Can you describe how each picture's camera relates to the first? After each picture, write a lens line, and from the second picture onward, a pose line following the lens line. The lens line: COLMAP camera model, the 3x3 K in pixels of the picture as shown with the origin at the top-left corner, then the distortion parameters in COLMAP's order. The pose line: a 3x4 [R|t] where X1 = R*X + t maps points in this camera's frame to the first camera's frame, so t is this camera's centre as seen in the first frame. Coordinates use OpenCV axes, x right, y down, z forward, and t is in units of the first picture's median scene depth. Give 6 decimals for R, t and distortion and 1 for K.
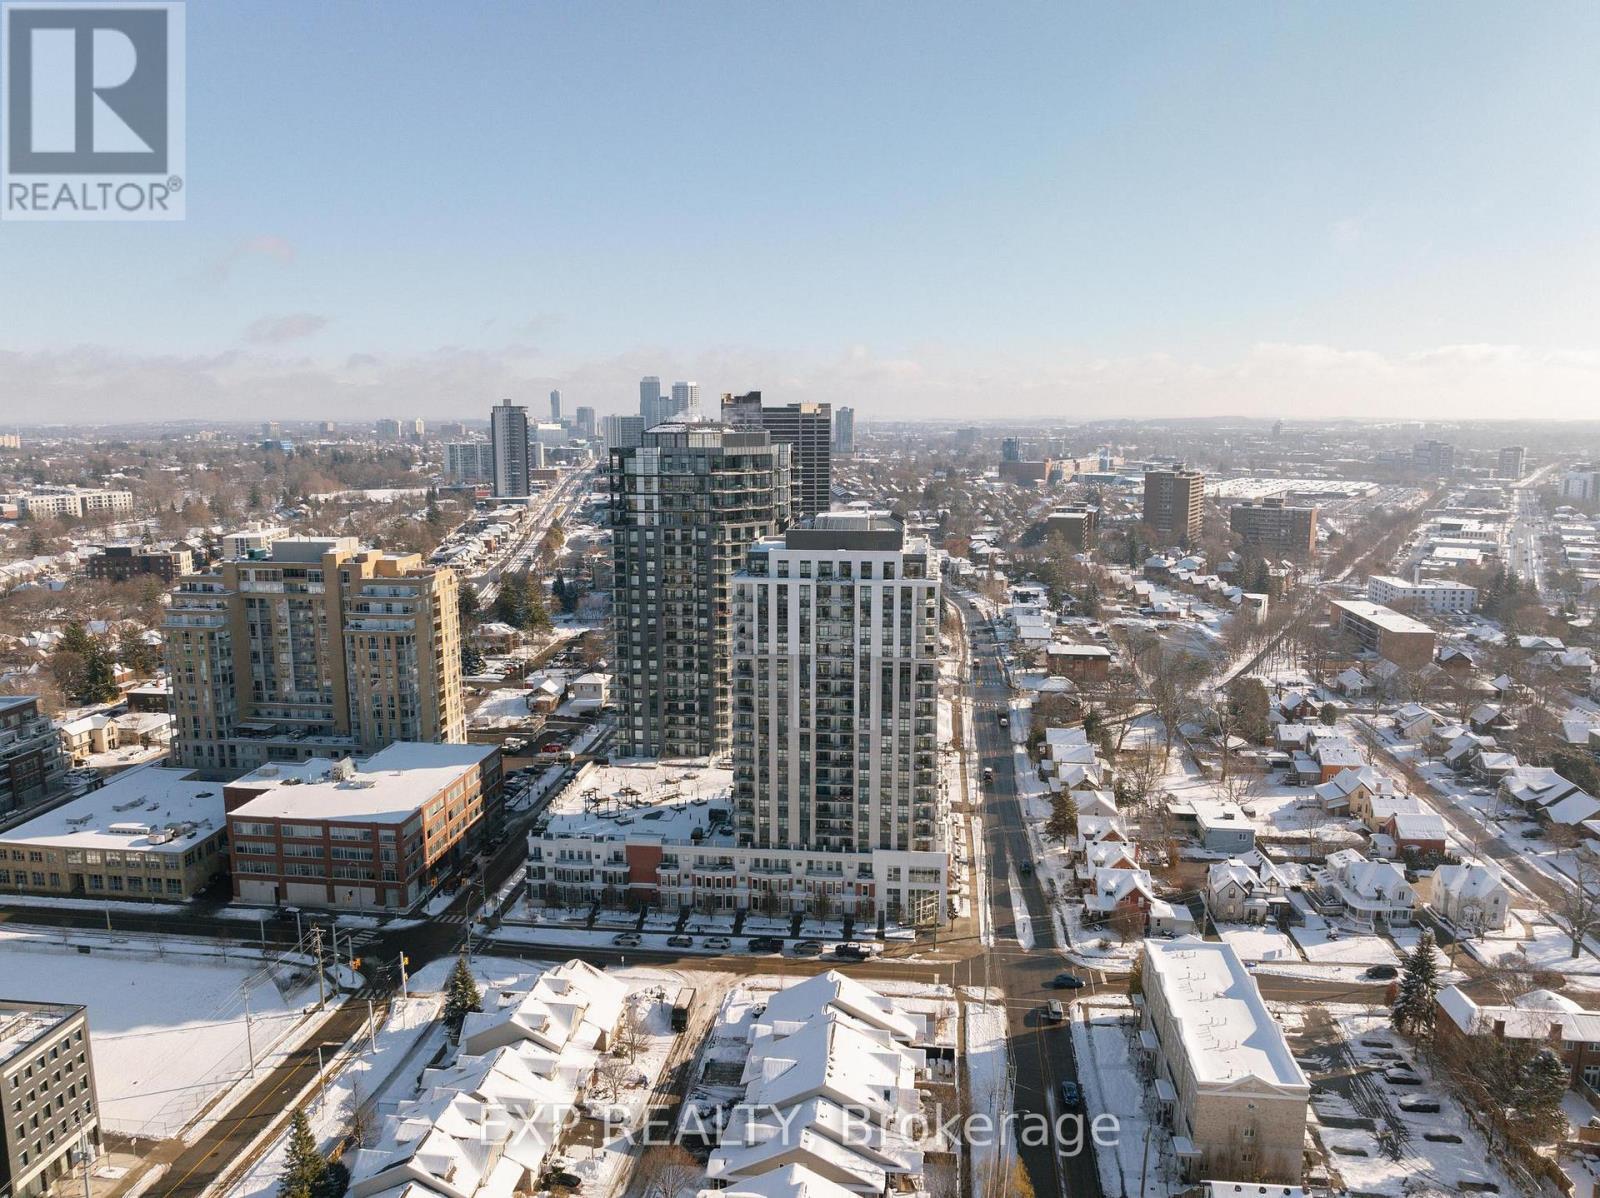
lens RADIAL K [[1134.9, 0, 800.0], [0, 1134.9, 599.0], [0, 0, 1]] dist [-0.000548, -0.059420]
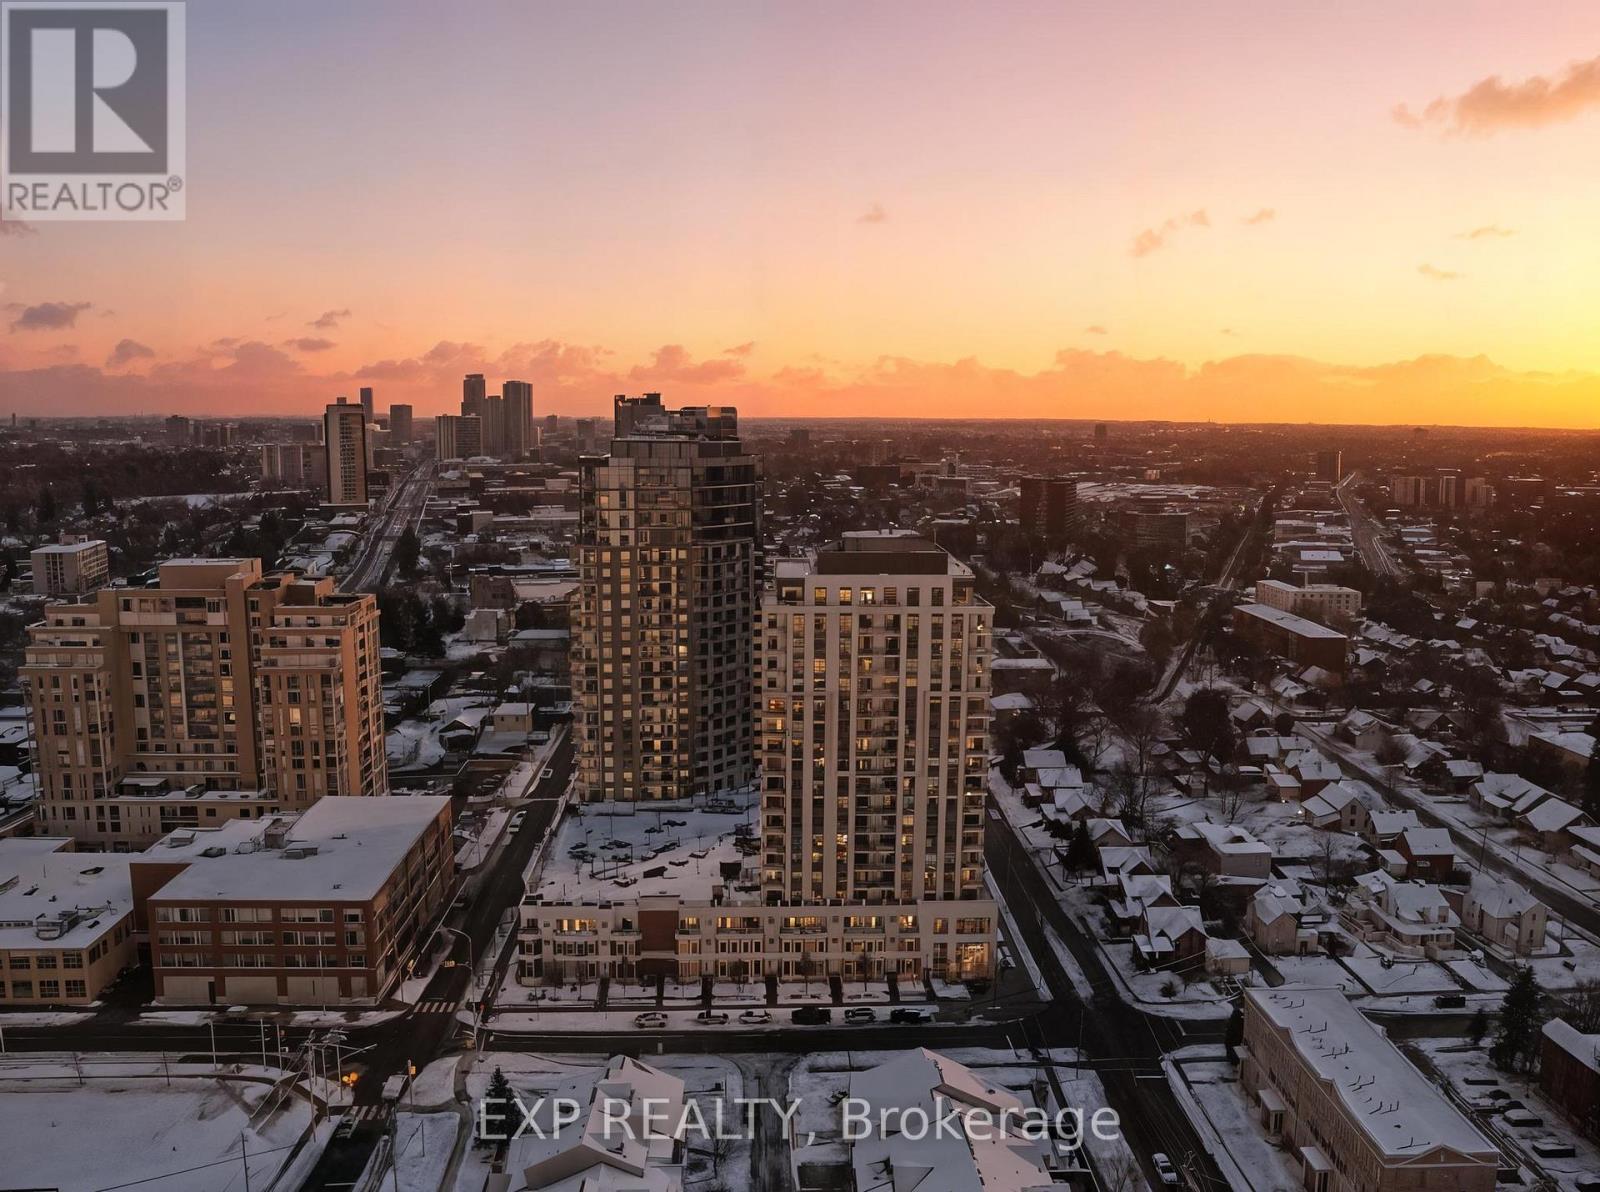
lens RADIAL K [[1145.5, 0, 800.0], [0, 1145.5, 596.0], [0, 0, 1]] dist [-0.030299, 0.001725]
pose [[0.987110, -0.015299, 0.159310, -0.163800], [0.015941, 0.999869, -0.002753, -0.022853], [-0.159247, 0.005257, 0.987225, 0.099535]]
